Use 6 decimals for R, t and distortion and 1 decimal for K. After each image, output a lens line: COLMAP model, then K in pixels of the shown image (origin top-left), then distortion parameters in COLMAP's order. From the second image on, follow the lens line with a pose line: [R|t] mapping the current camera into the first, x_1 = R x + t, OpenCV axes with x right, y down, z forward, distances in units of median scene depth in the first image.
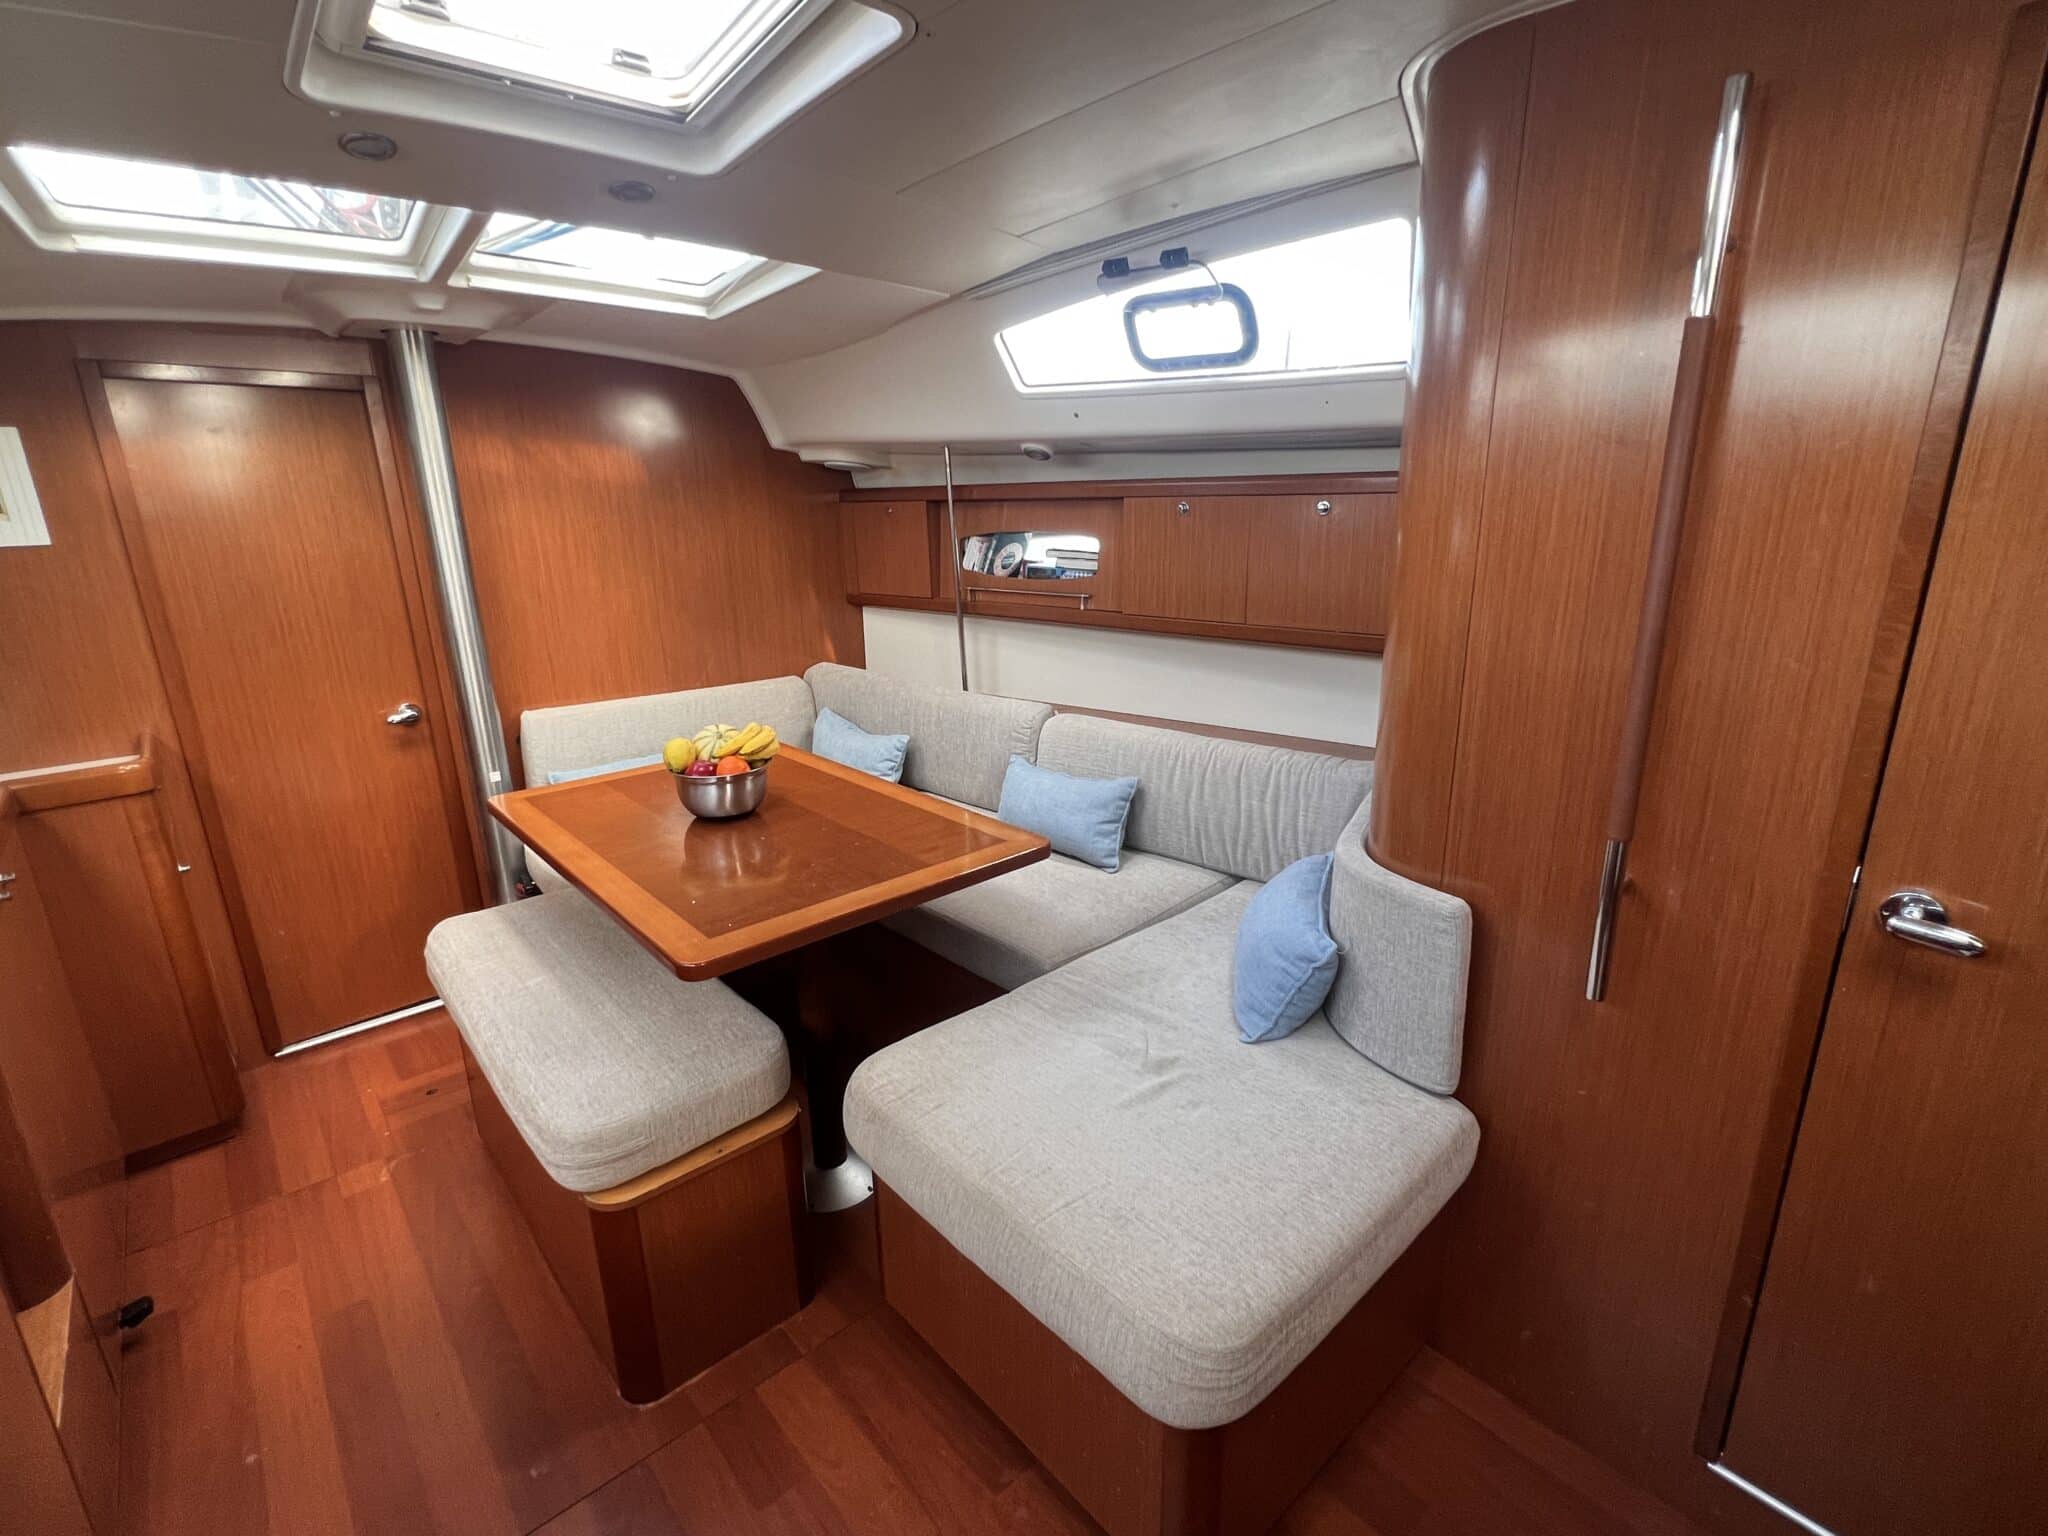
lens RADIAL K [[959.2, 0, 1024.0], [0, 959.2, 768.0], [0, 0, 1]] dist [0.000340, -0.000199]
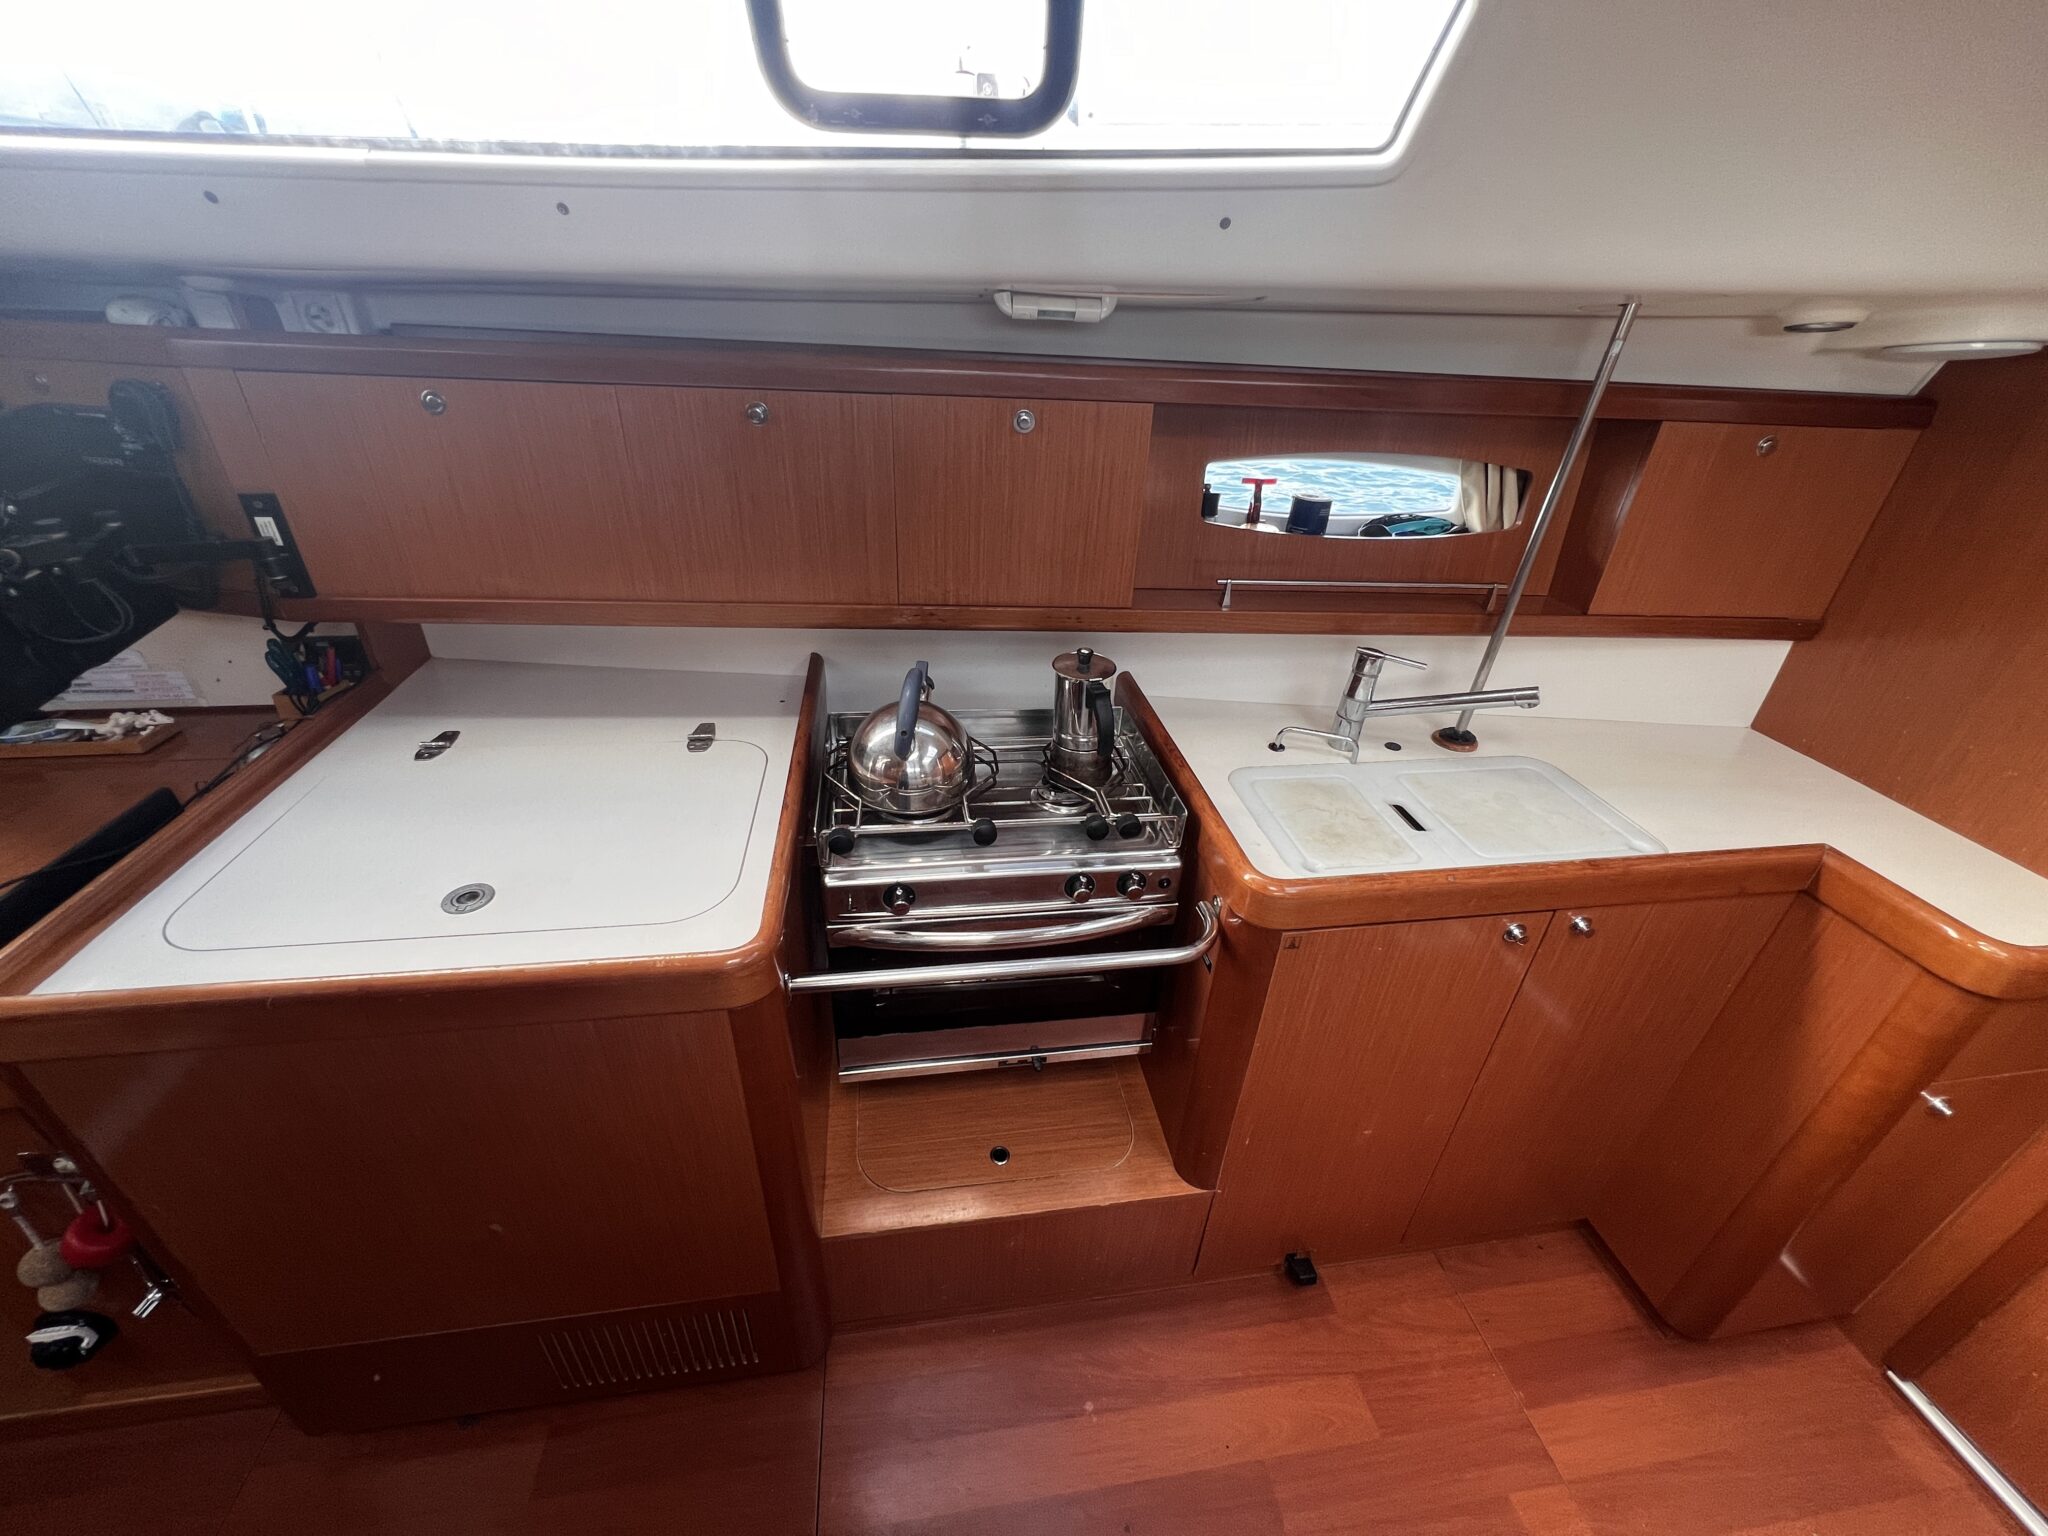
lens RADIAL K [[820.2, 0, 1024.0], [0, 820.2, 768.0], [0, 0, 1]] dist [-0.001387, -0.000521]
pose [[-0.540709, 0.412868, -0.732922, -0.305524], [-0.269591, 0.740267, 0.615894, -0.224428], [0.796840, 0.530609, -0.288963, 0.623453]]
